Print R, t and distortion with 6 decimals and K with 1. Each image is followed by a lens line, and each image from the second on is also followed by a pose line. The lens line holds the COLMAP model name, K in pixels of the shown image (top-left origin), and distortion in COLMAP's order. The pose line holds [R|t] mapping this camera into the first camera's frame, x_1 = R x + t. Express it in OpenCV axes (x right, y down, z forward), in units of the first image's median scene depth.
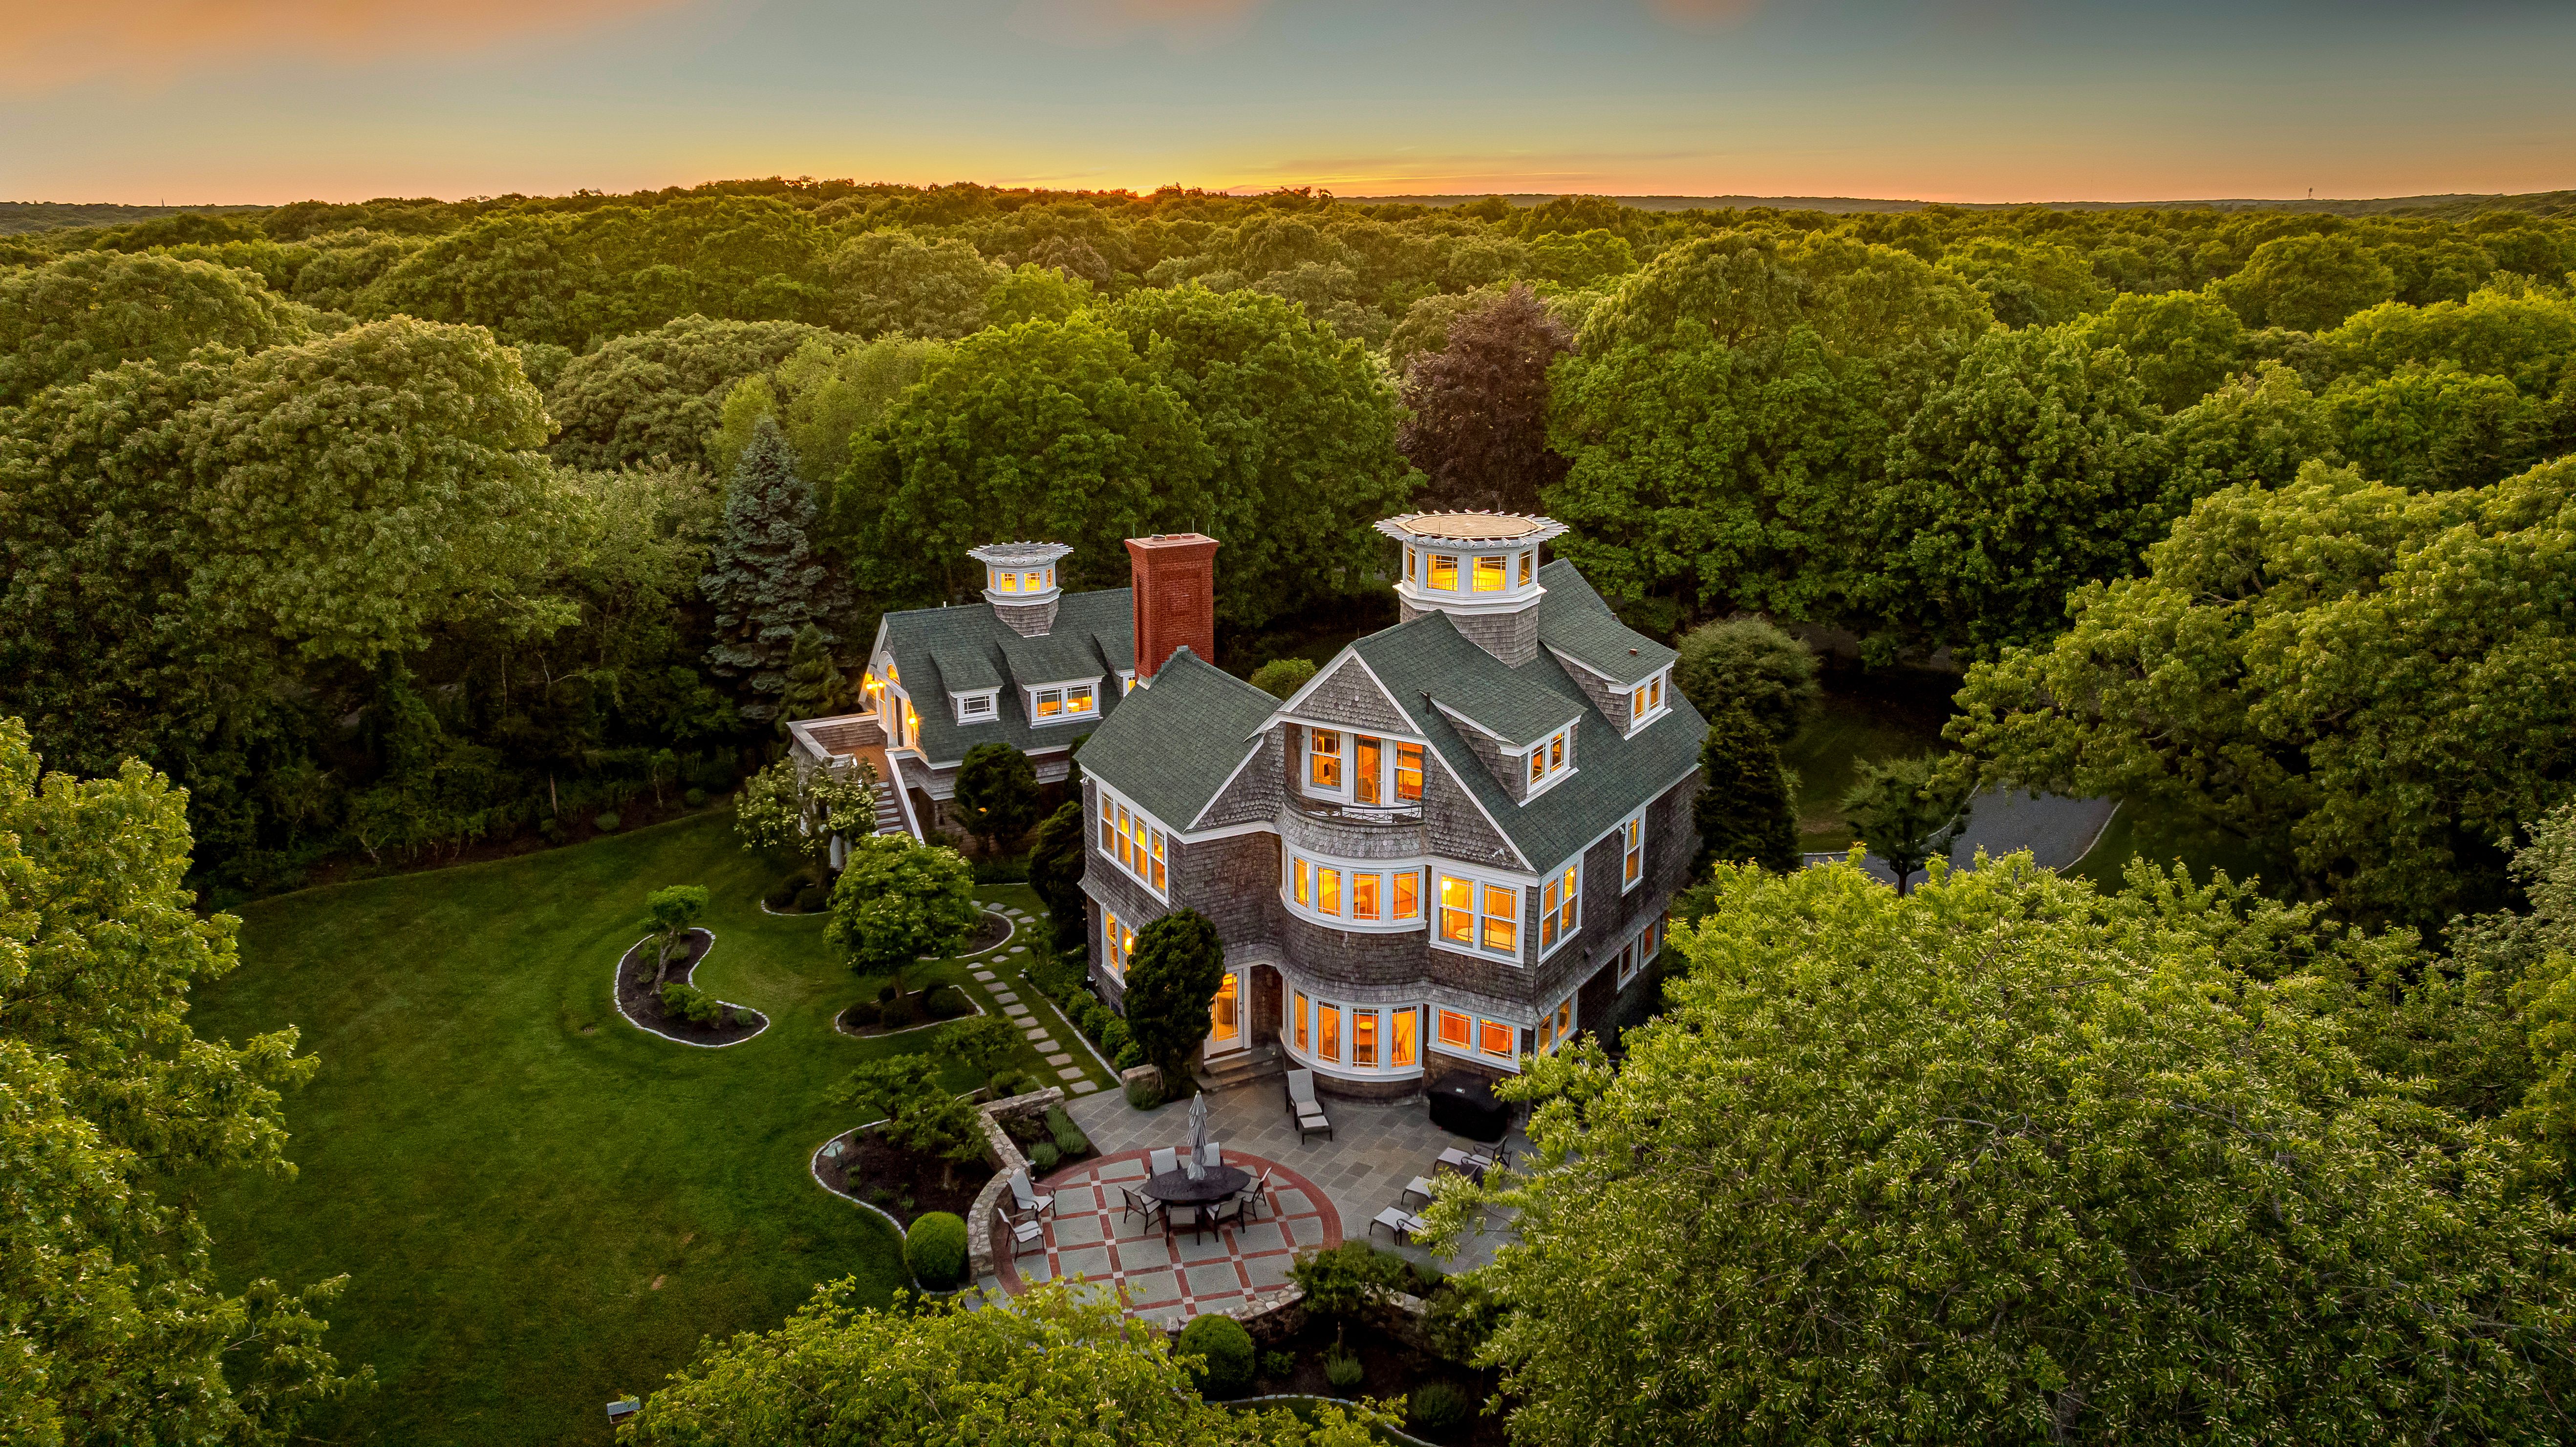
lens RADIAL K [[1807.0, 0, 1288.0], [0, 1807.0, 723.5], [0, 0, 1]] dist [-0.024815, -0.004694]
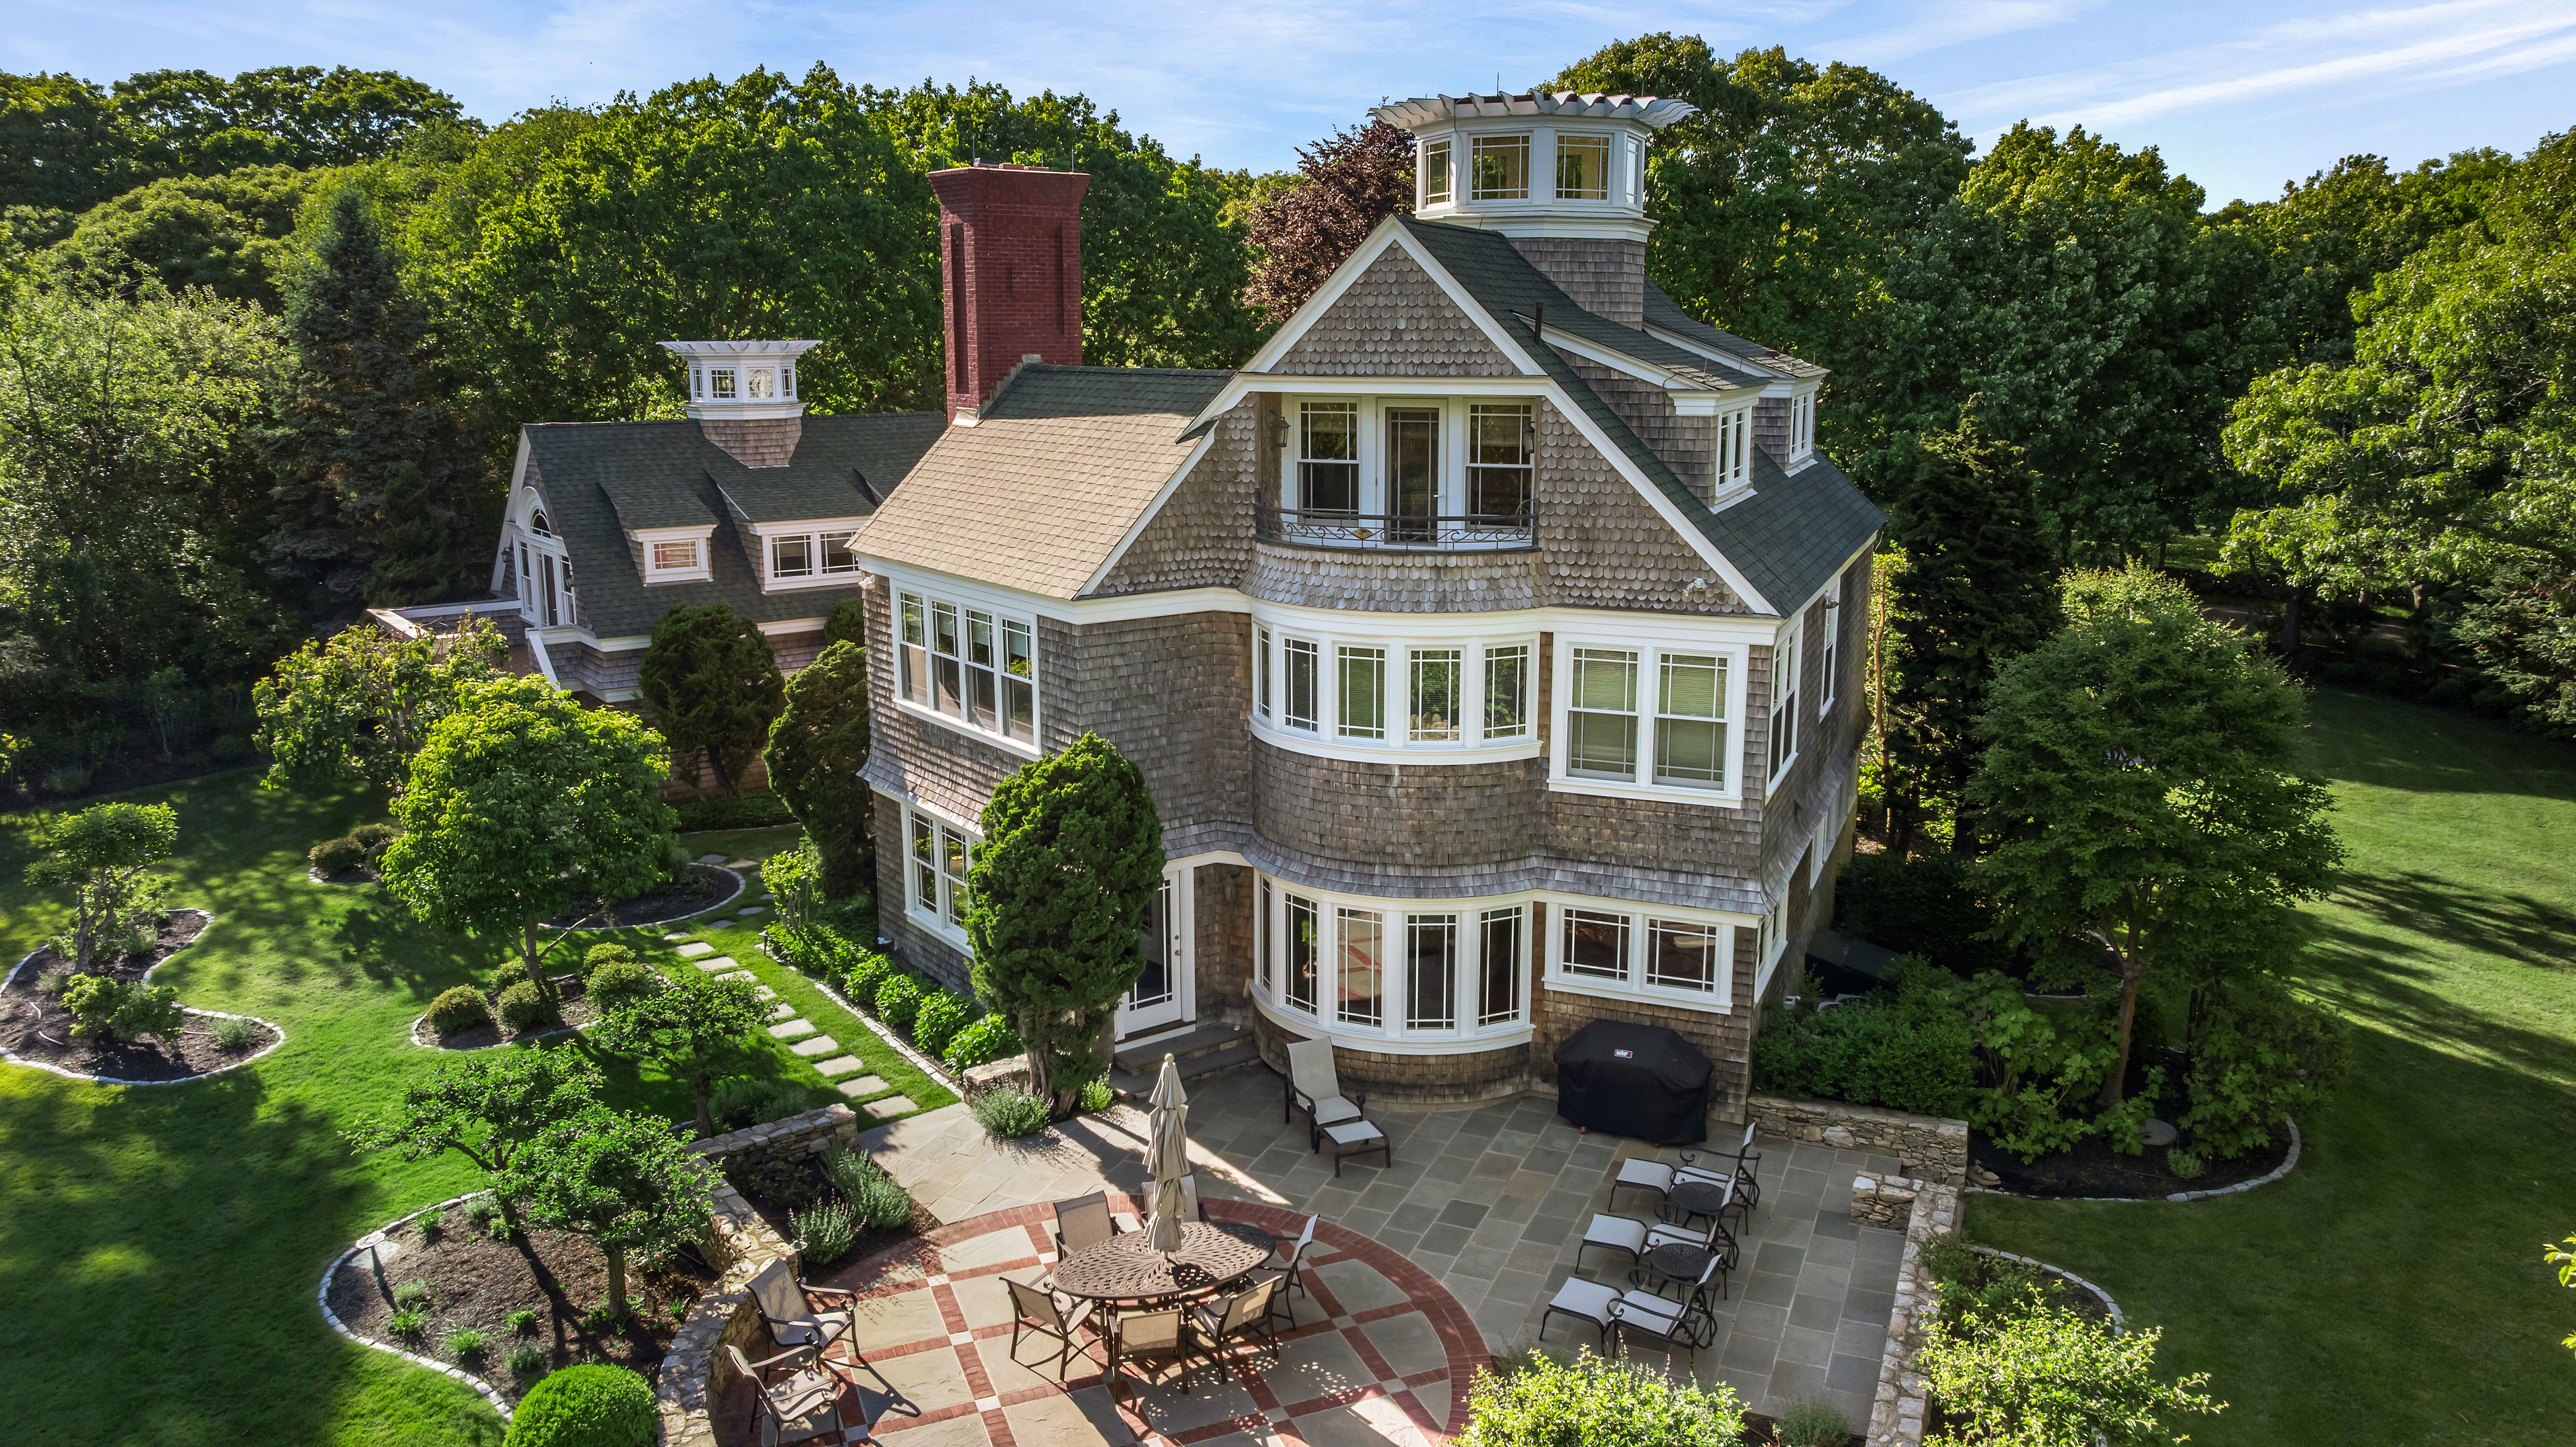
lens RADIAL K [[1807.0, 0, 1288.0], [0, 1807.0, 723.5], [0, 0, 1]] dist [-0.024815, -0.004694]
pose [[0.988331, -0.031193, 0.149095, -0.075862], [0.041489, 0.996927, -0.066450, 0.133558], [-0.146564, 0.071860, 0.986588, 0.470833]]
